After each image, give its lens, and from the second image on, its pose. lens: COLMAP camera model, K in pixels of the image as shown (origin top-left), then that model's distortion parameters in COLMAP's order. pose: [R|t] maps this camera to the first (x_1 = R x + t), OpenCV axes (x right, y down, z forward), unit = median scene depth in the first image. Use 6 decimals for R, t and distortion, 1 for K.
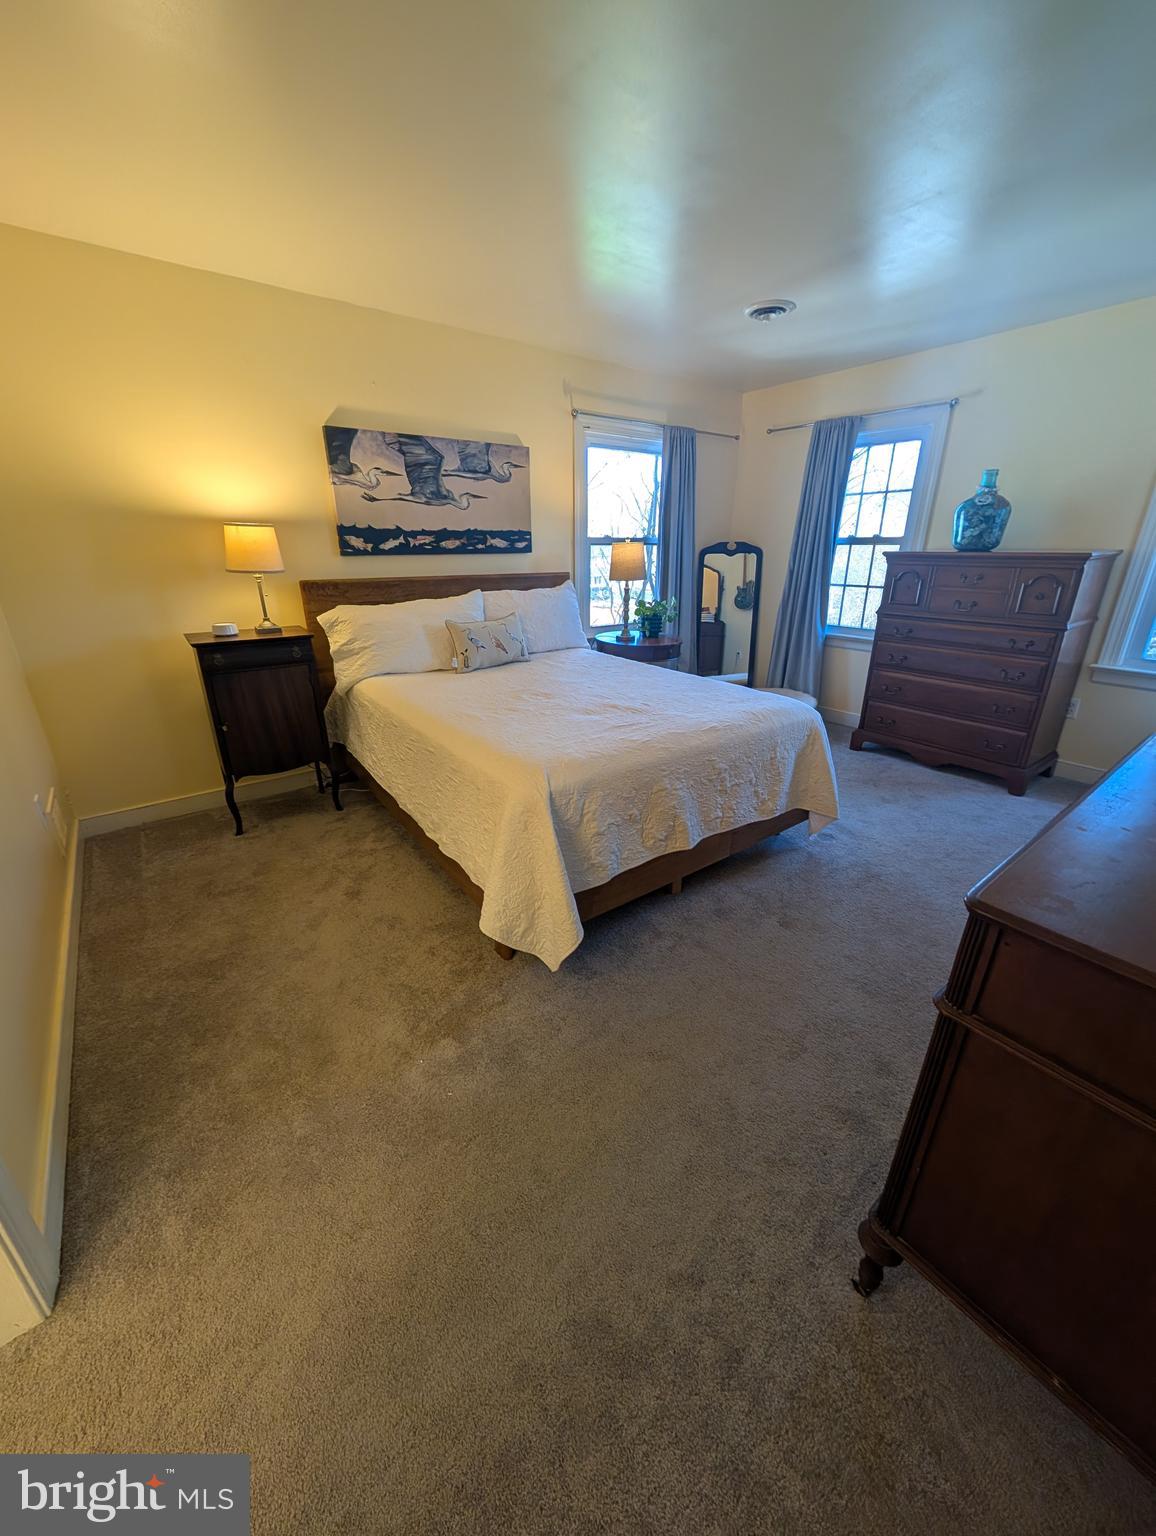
lens RADIAL K [[582.2, 0, 583.5], [0, 582.2, 769.0], [0, 0, 1]] dist [0.001875, 0.000135]
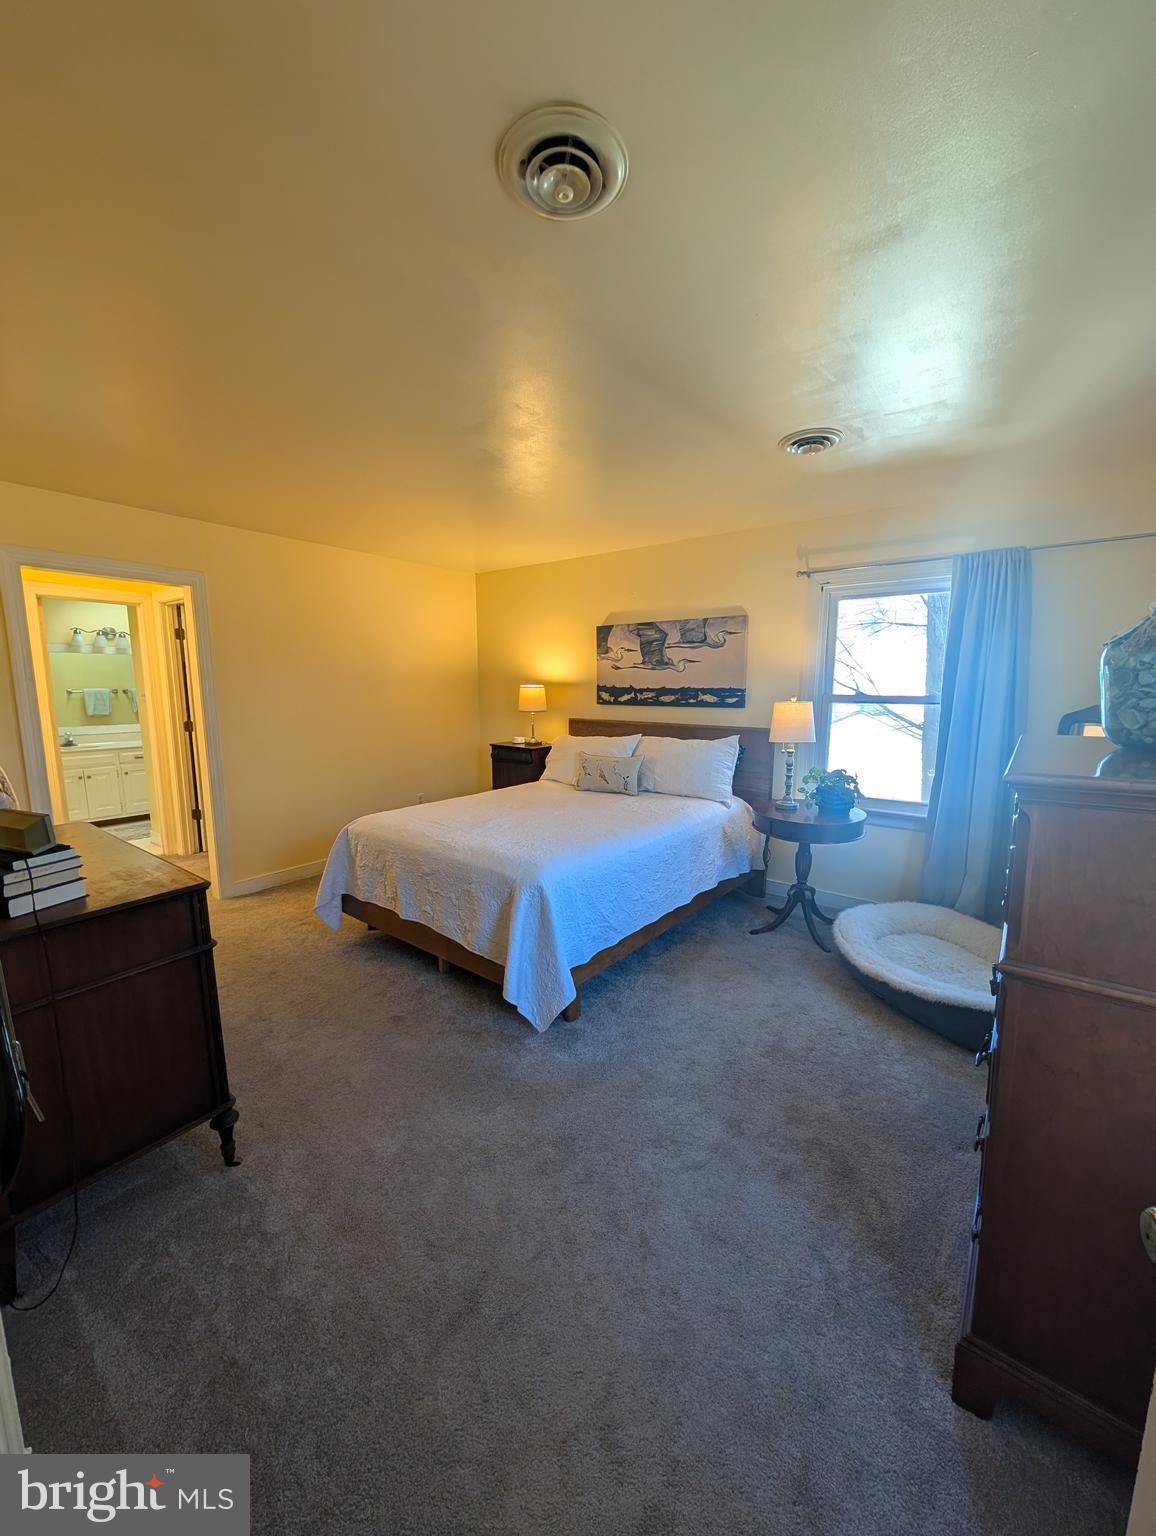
lens RADIAL K [[582.2, 0, 583.3], [0, 582.2, 770.9], [0, 0, 1]] dist [0.001875, 0.000135]
pose [[0.257985, 0.141607, -0.955715, 0.970434], [-0.354925, 0.933925, 0.042569, -0.244952], [0.898594, 0.328225, 0.291199, 0.560355]]
